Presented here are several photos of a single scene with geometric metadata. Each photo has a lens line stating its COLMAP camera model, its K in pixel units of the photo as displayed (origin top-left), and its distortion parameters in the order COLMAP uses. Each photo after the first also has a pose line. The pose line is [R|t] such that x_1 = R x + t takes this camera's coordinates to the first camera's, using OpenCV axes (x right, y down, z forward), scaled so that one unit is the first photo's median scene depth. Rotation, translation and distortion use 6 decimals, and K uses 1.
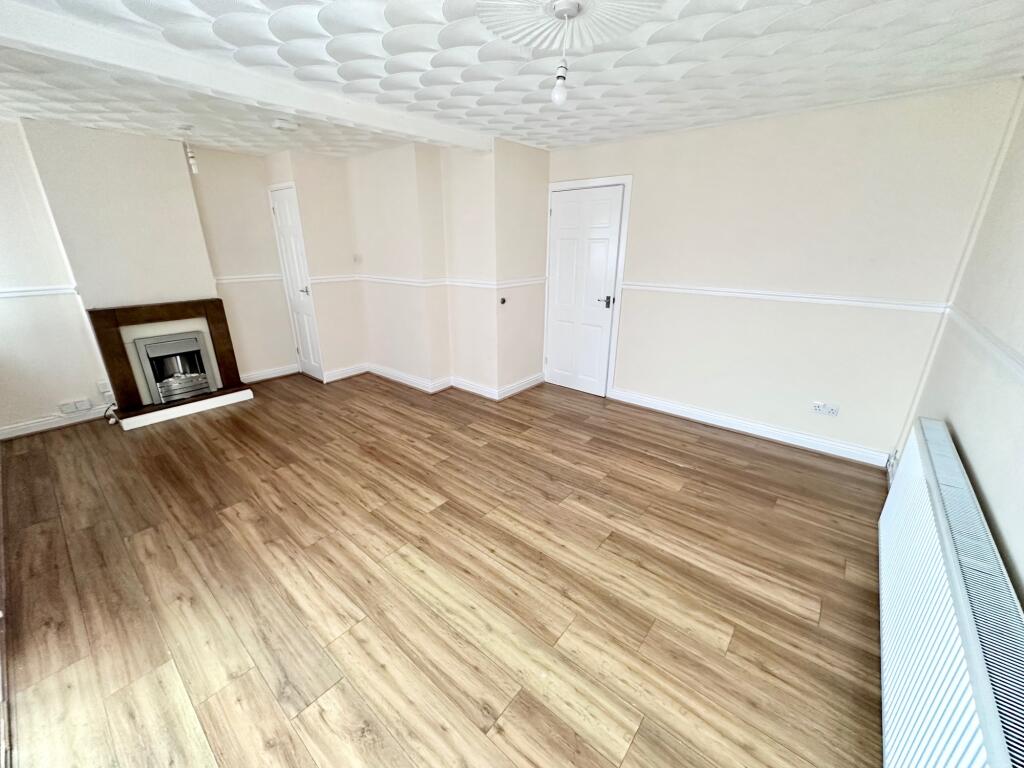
lens RADIAL K [[408.4, 0, 511.4], [0, 408.4, 382.6], [0, 0, 1]] dist [-0.000991, 0.000024]
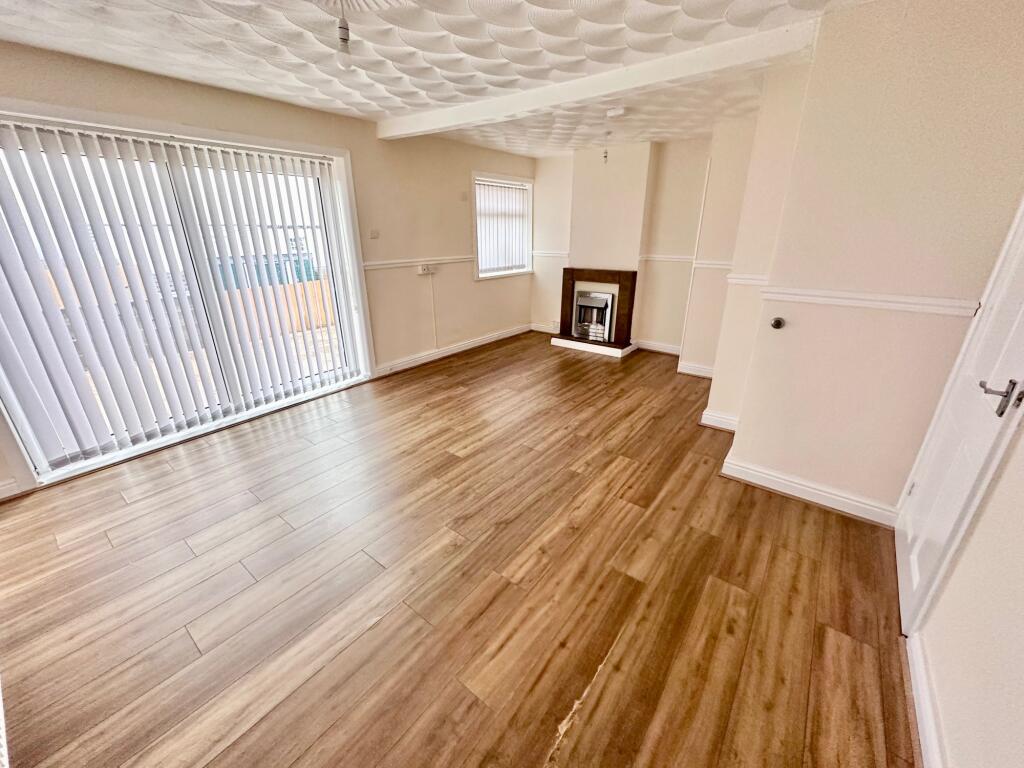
lens RADIAL K [[408.4, 0, 510.8], [0, 408.4, 384.2], [0, 0, 1]] dist [-0.000991, 0.000024]
pose [[0.031316, 0.354629, -0.934482, 0.586193], [-0.327398, 0.887001, 0.325639, -0.209269], [0.944367, 0.295750, 0.143882, 0.659743]]
